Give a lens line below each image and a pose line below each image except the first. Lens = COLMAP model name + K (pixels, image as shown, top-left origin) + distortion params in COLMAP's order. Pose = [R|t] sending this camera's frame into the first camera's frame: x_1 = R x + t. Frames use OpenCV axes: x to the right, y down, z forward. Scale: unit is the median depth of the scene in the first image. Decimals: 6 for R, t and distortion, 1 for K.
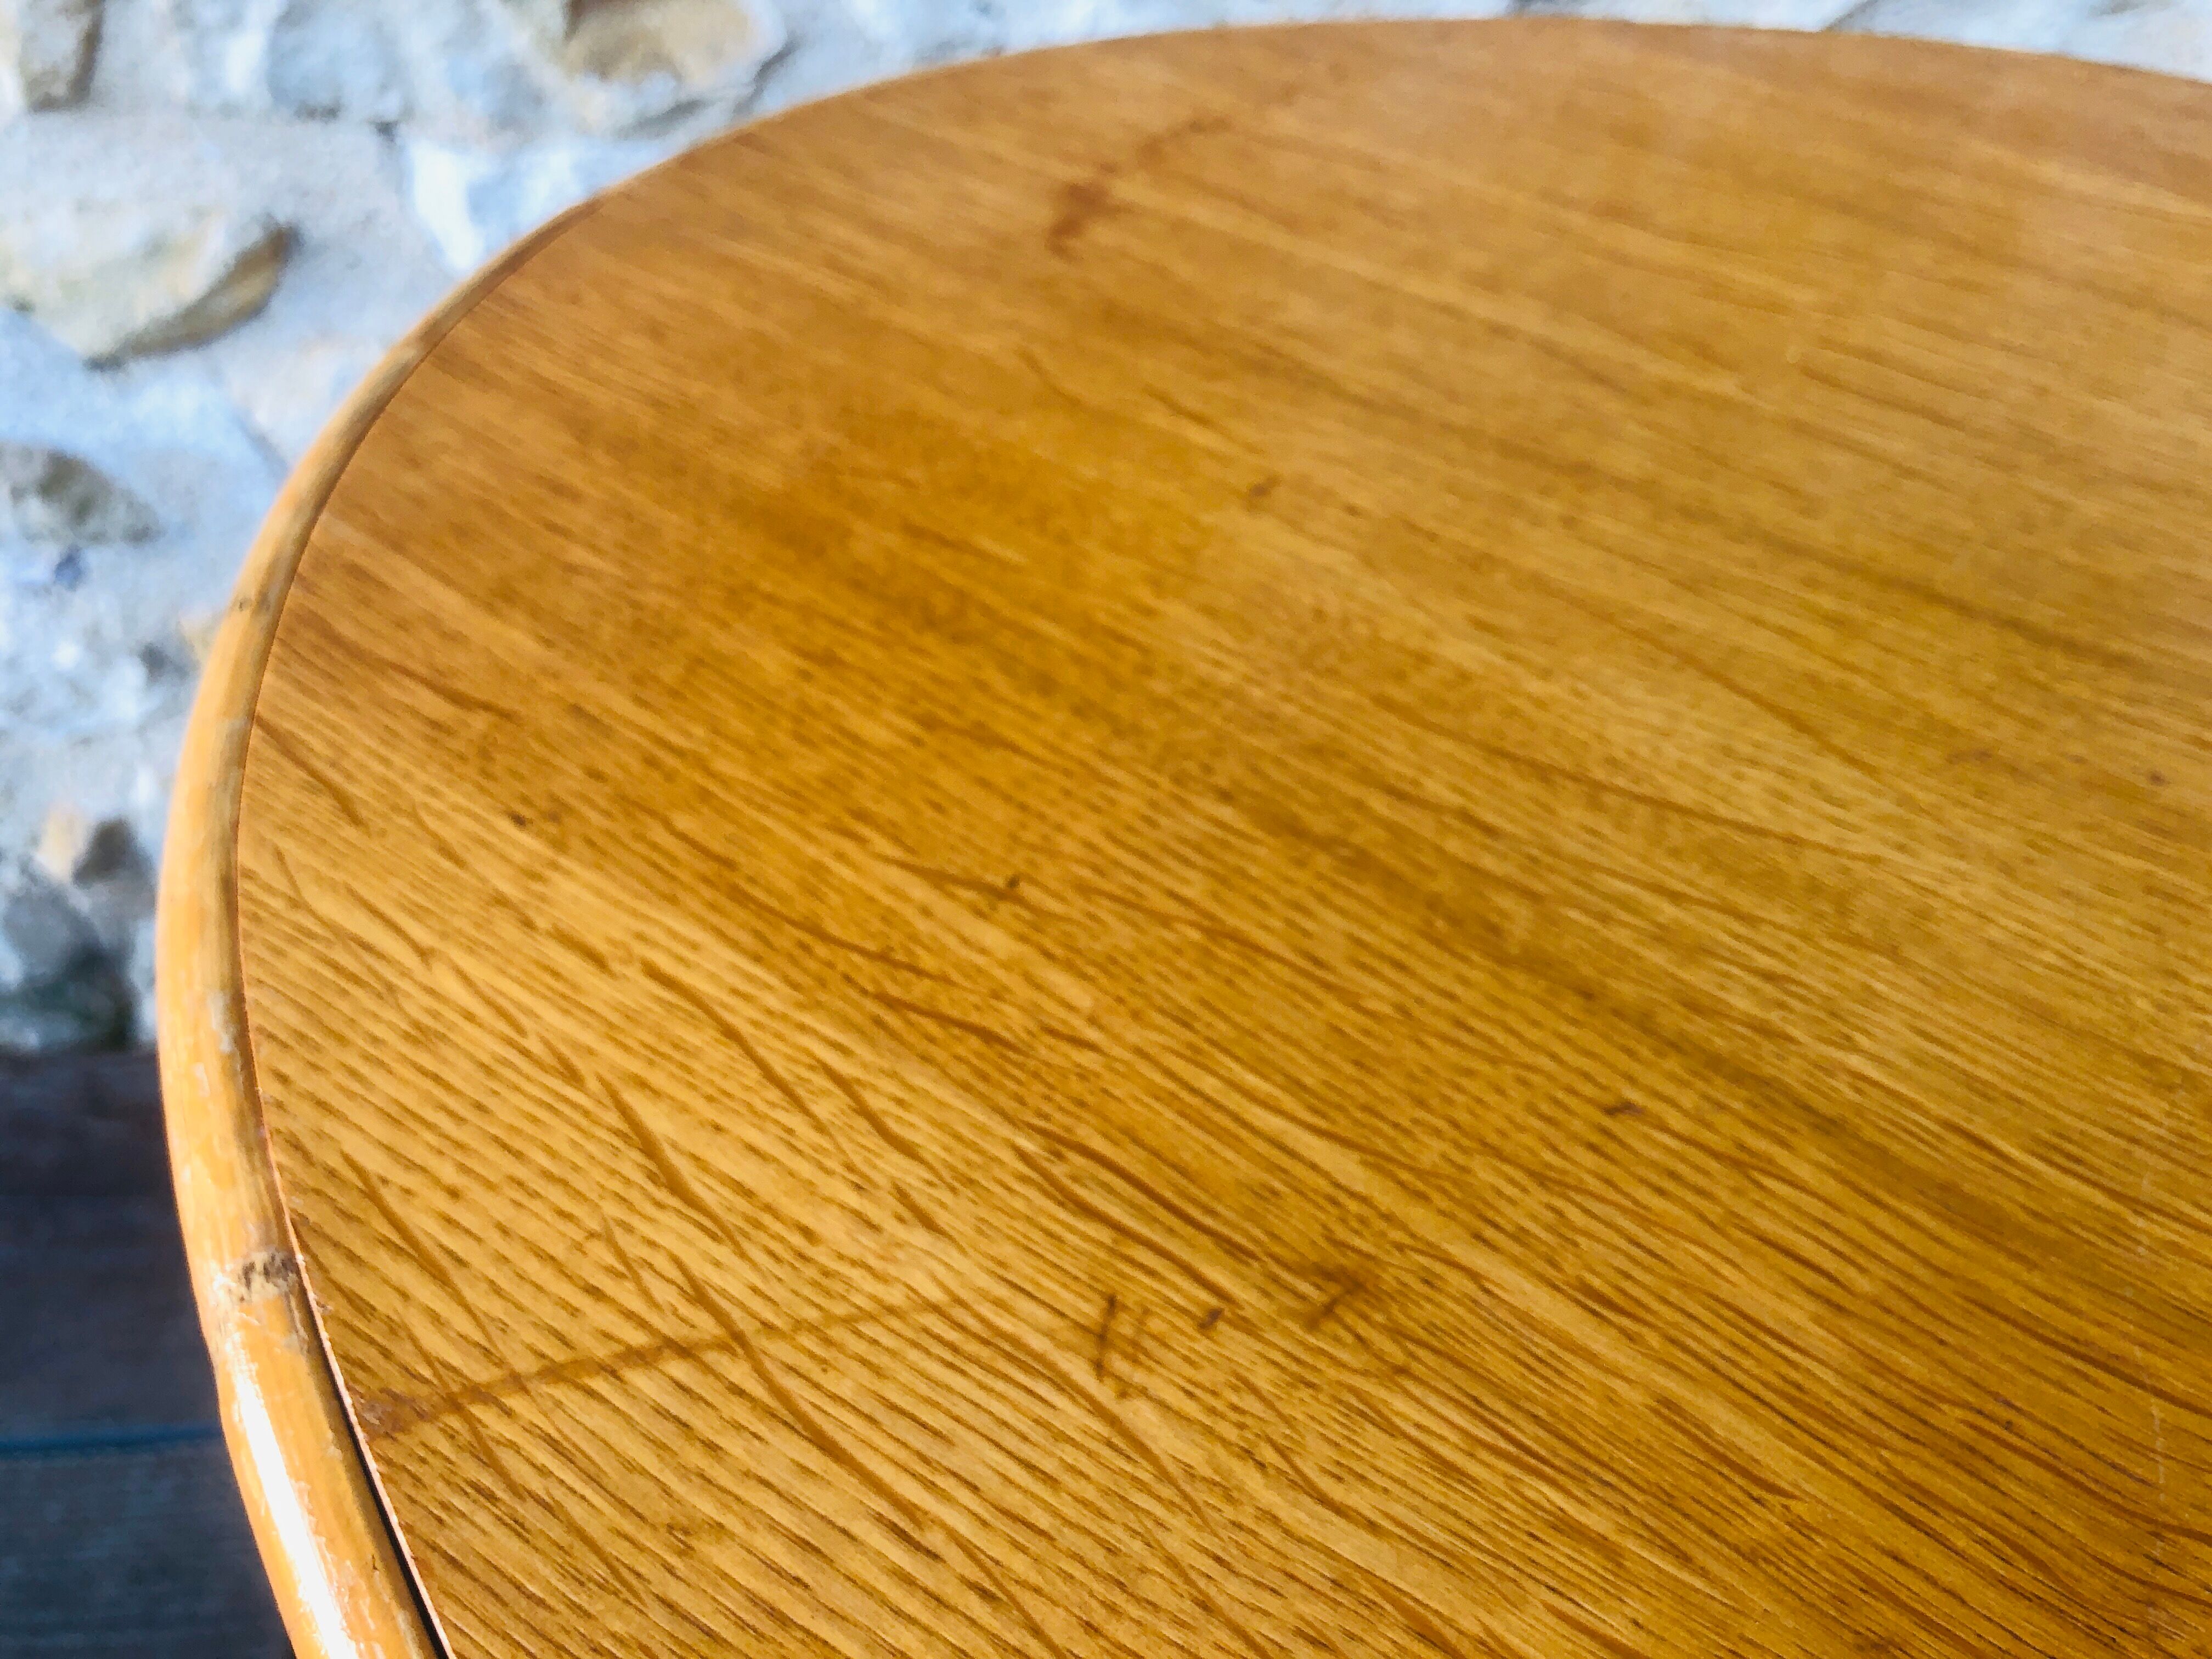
lens RADIAL K [[1869.3, 0, 1087.8], [0, 1869.3, 823.5], [0, 0, 1]] dist [-0.010163, 0.030813]
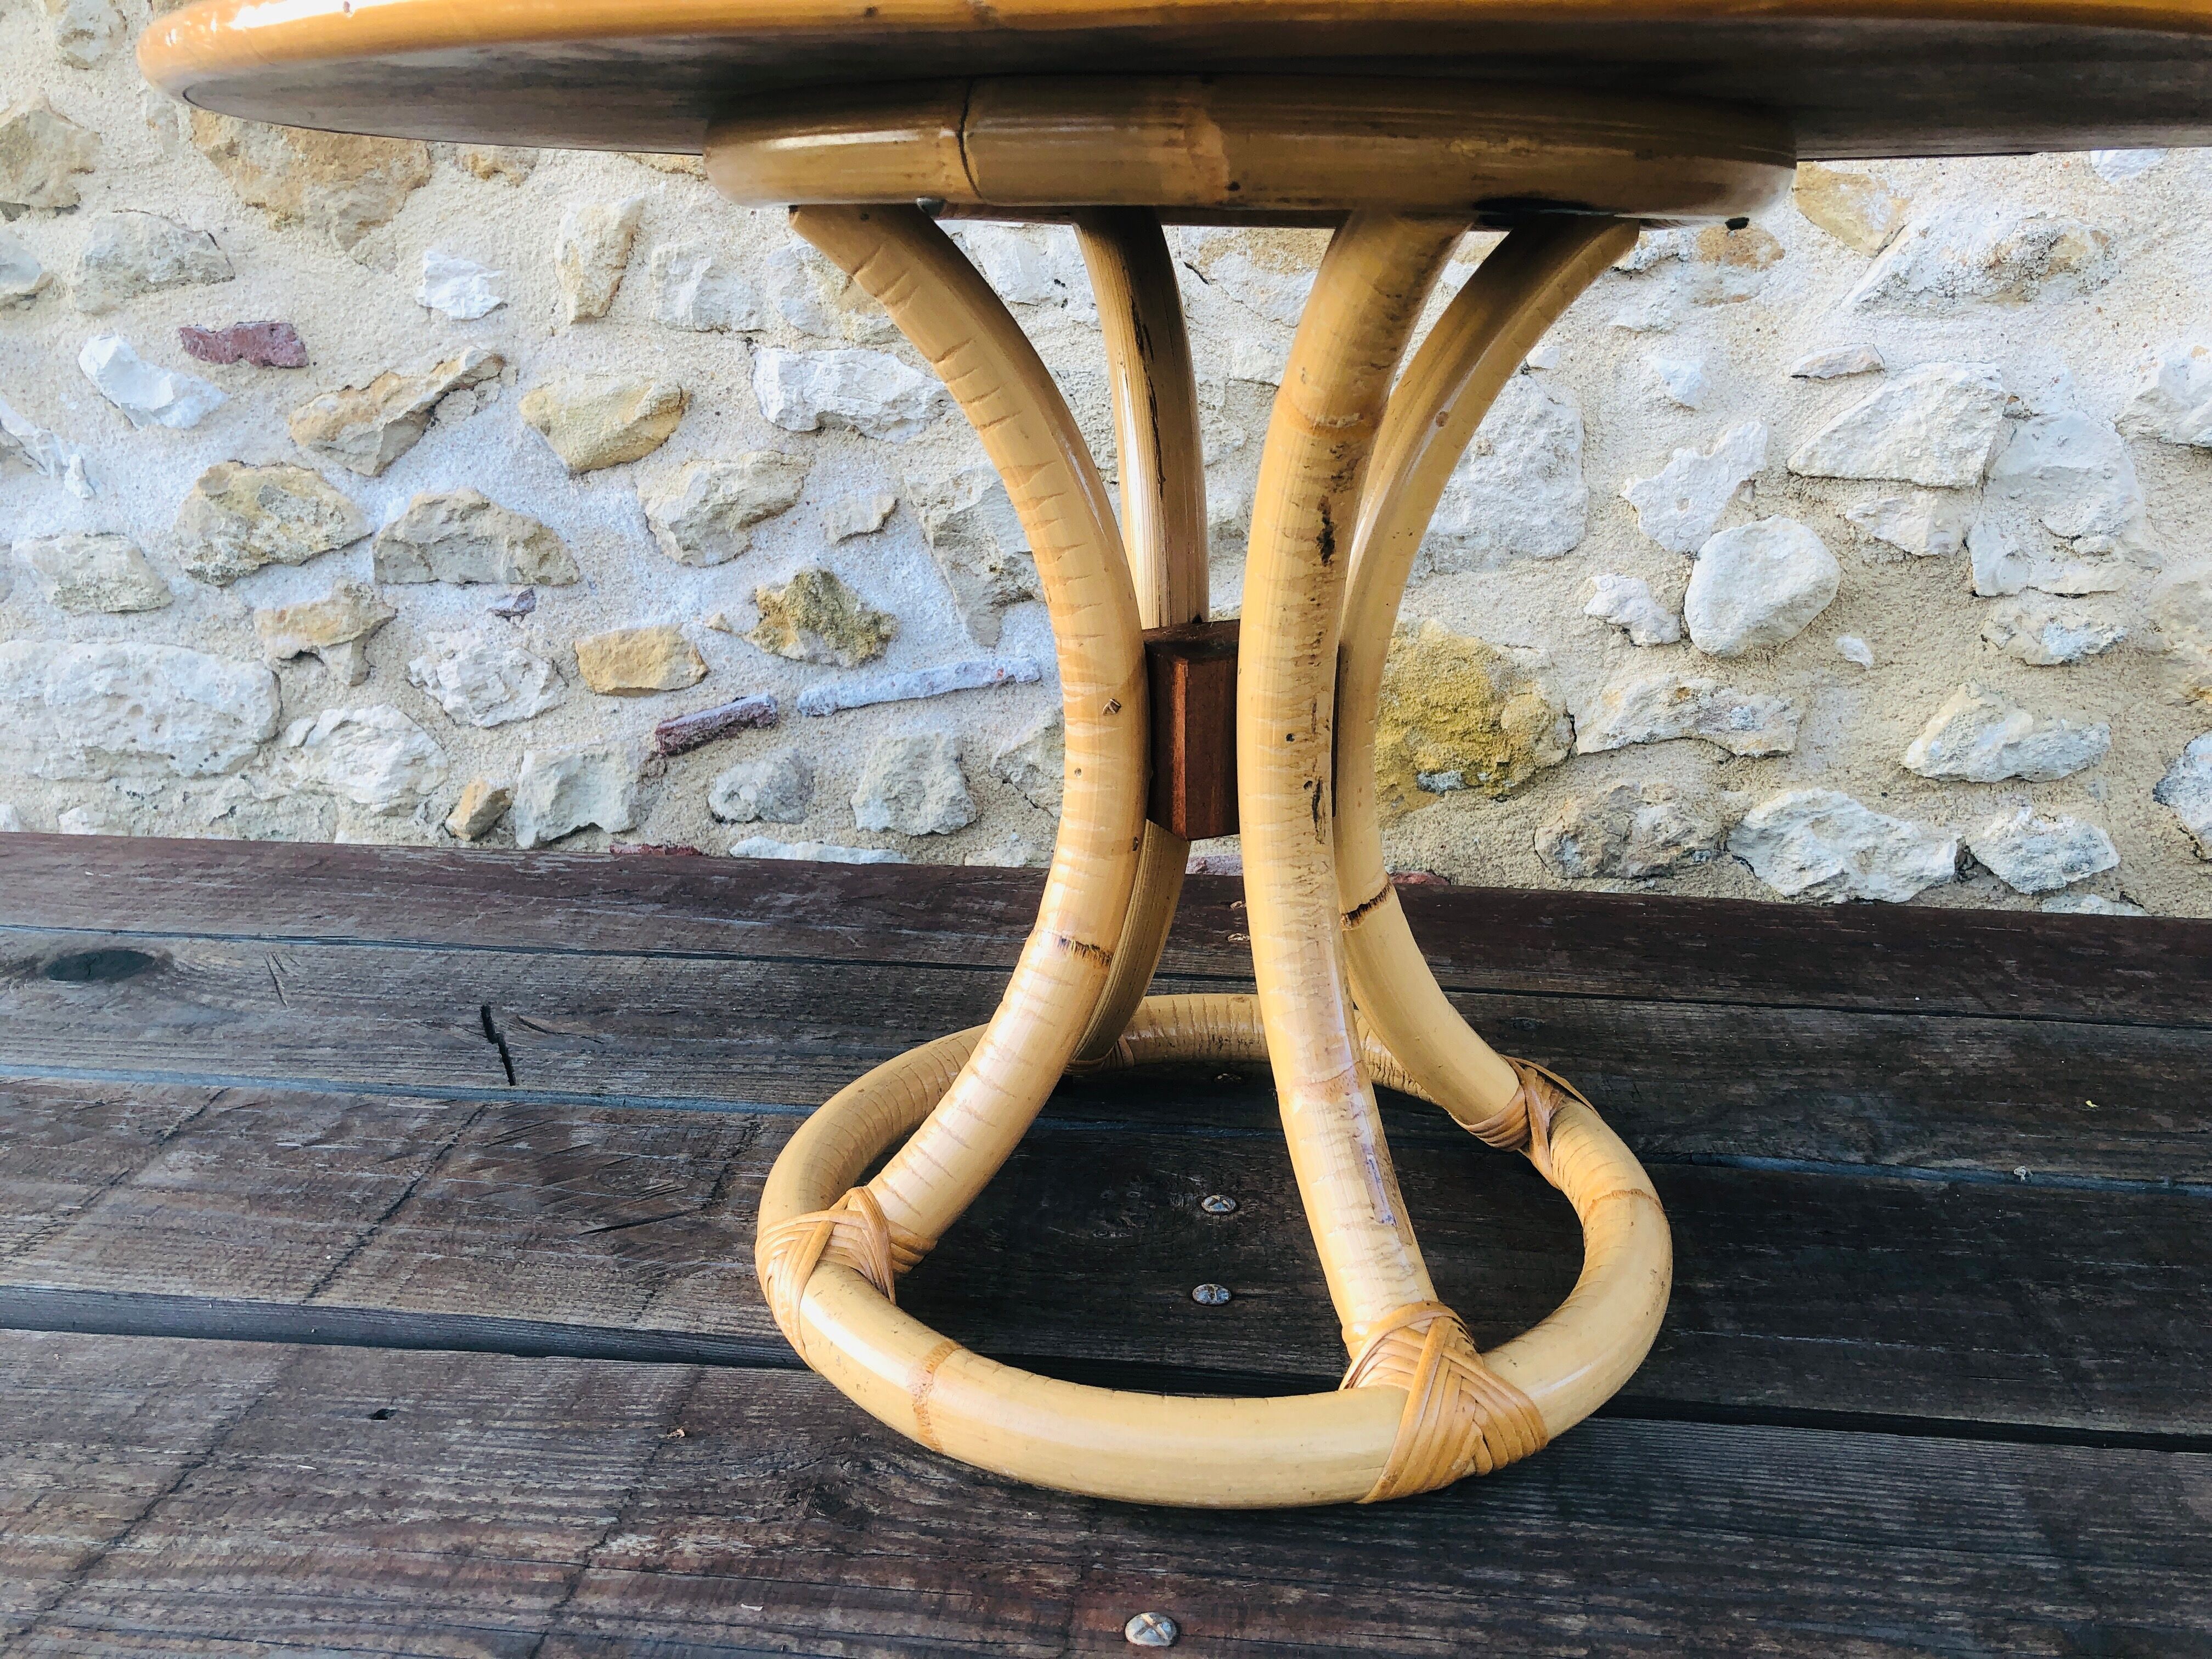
lens RADIAL K [[1869.3, 0, 1094.1], [0, 1869.3, 808.2], [0, 0, 1]] dist [-0.010163, 0.030813]
pose [[0.977995, 0.050075, -0.202528, 0.374630], [-0.138398, 0.882133, -0.450208, 0.845166], [0.156112, 0.468331, 0.869652, -0.376392]]
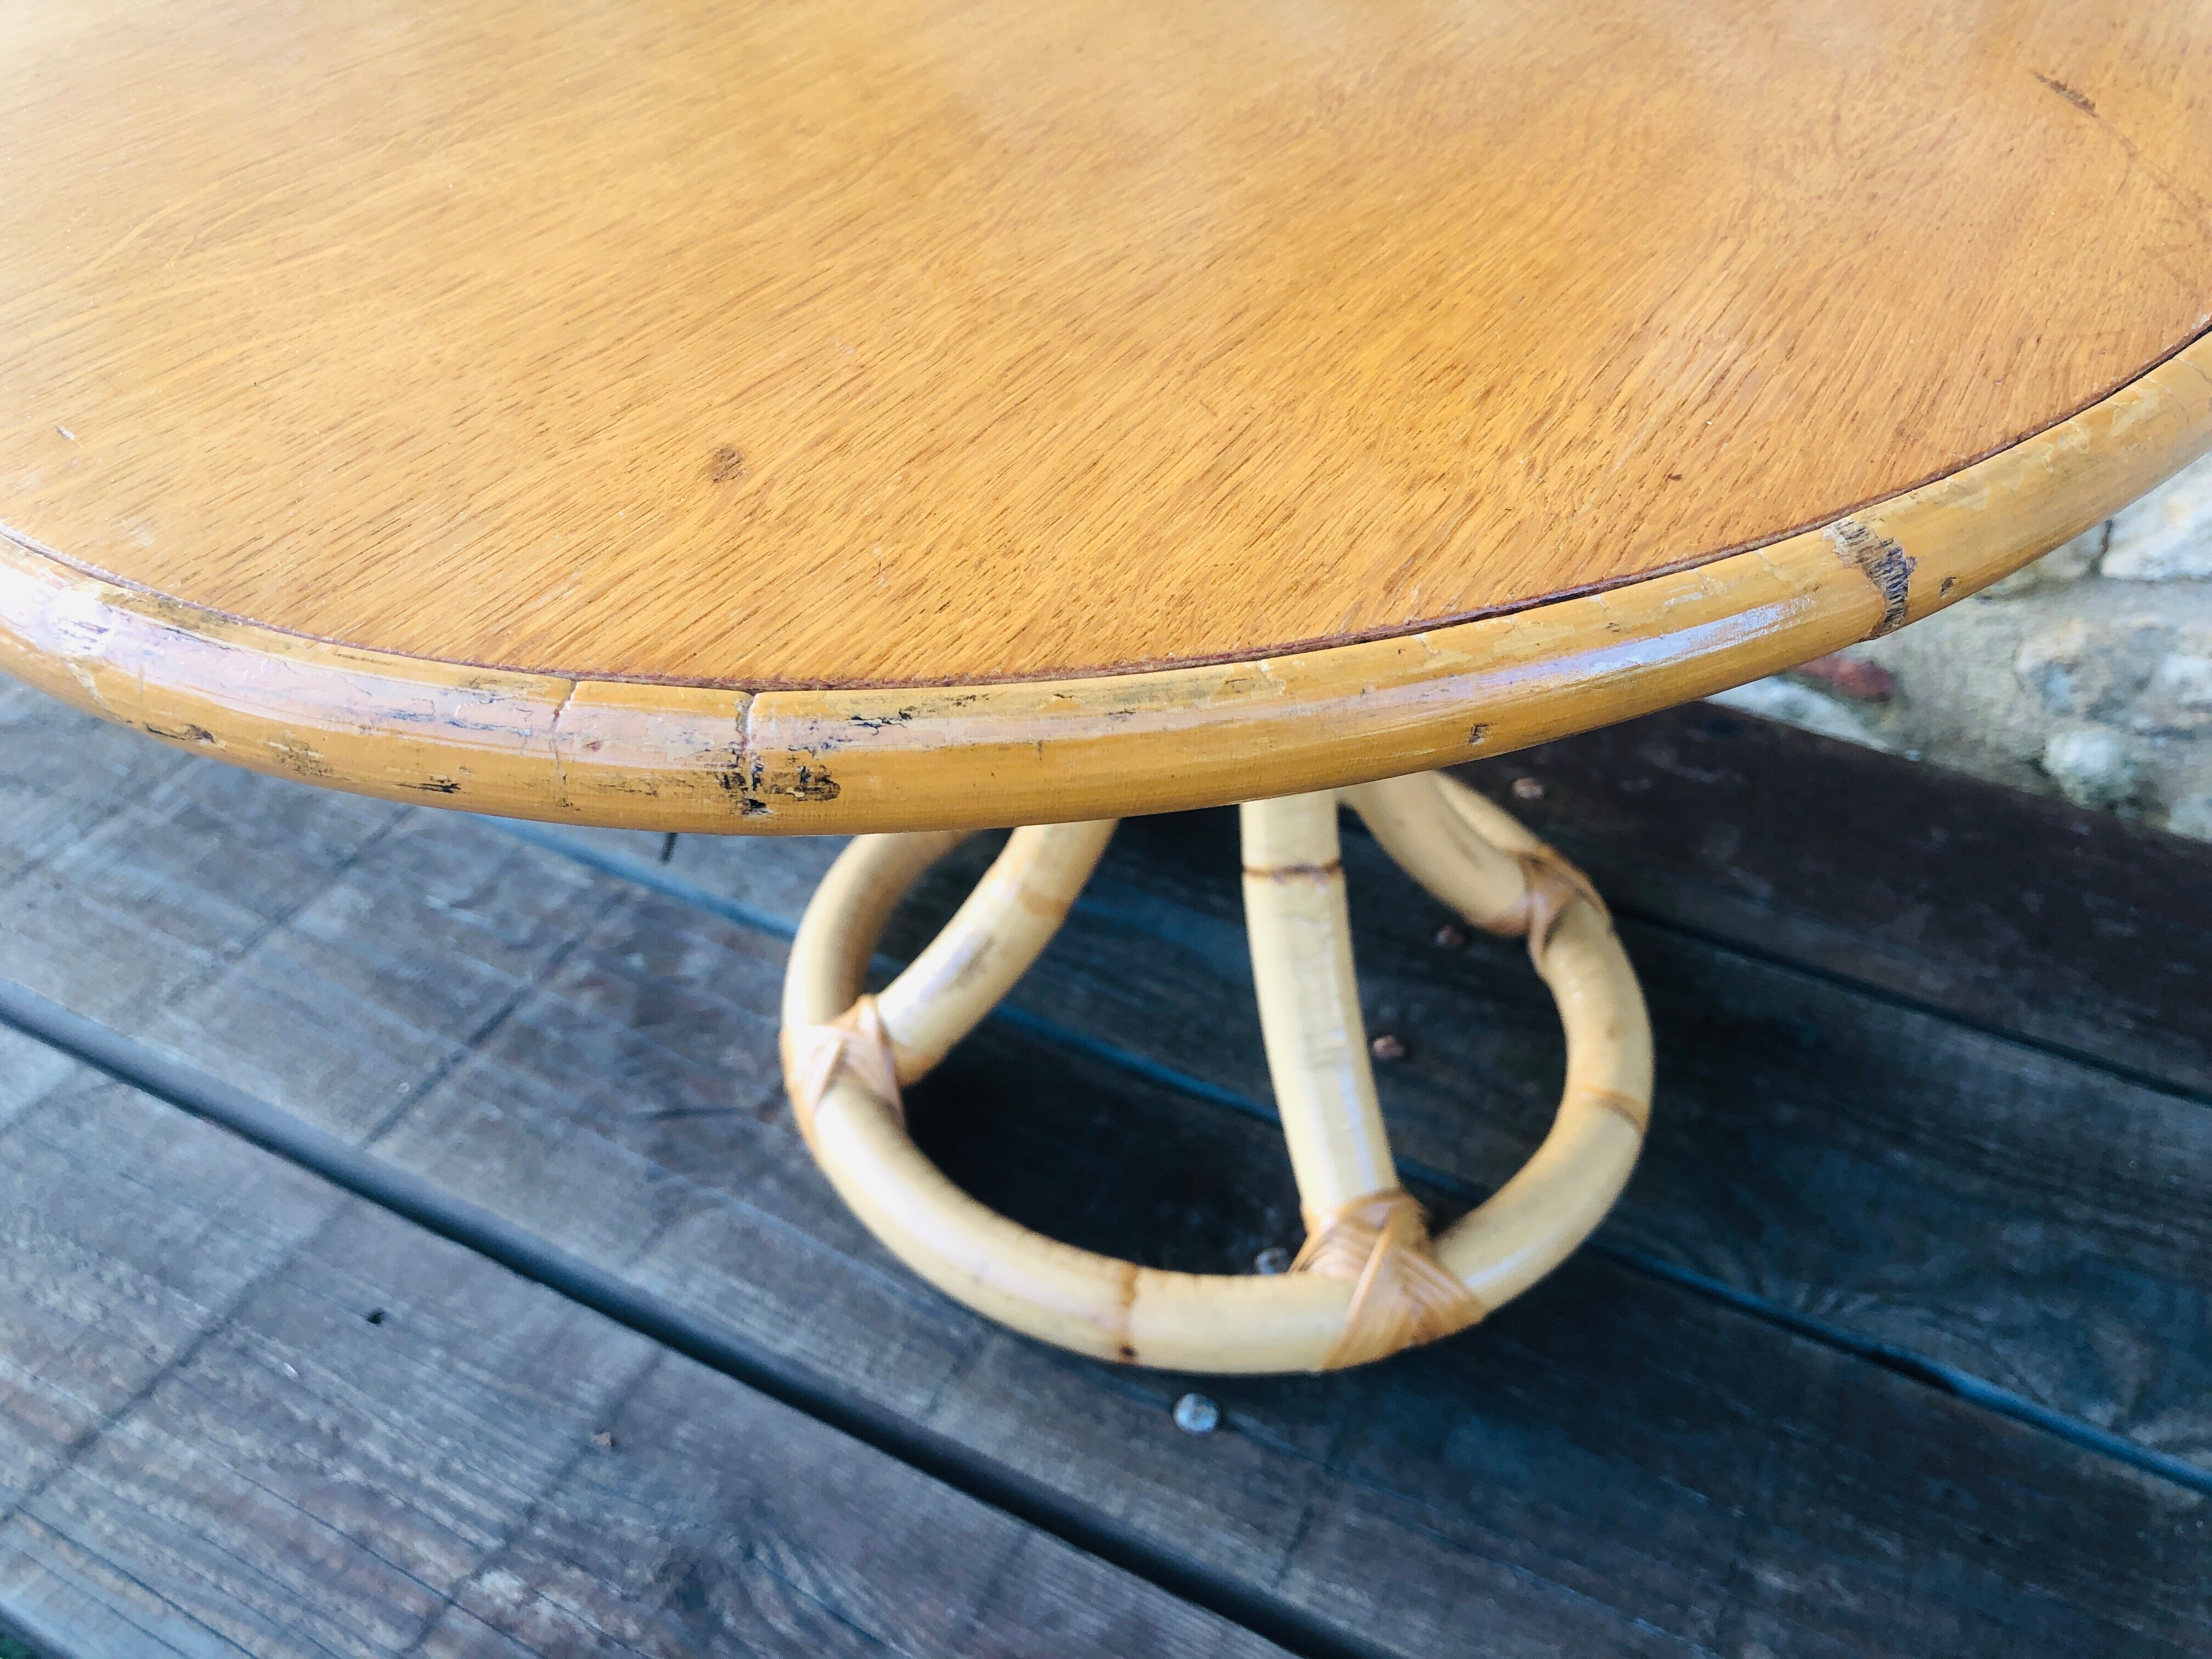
lens RADIAL K [[1869.3, 0, 1073.4], [0, 1869.3, 824.4], [0, 0, 1]] dist [-0.010163, 0.030813]
pose [[0.832167, 0.348592, -0.431255, 0.495106], [-0.379121, 0.925204, 0.016293, 0.330374], [0.404679, 0.149939, 0.902083, -0.252295]]
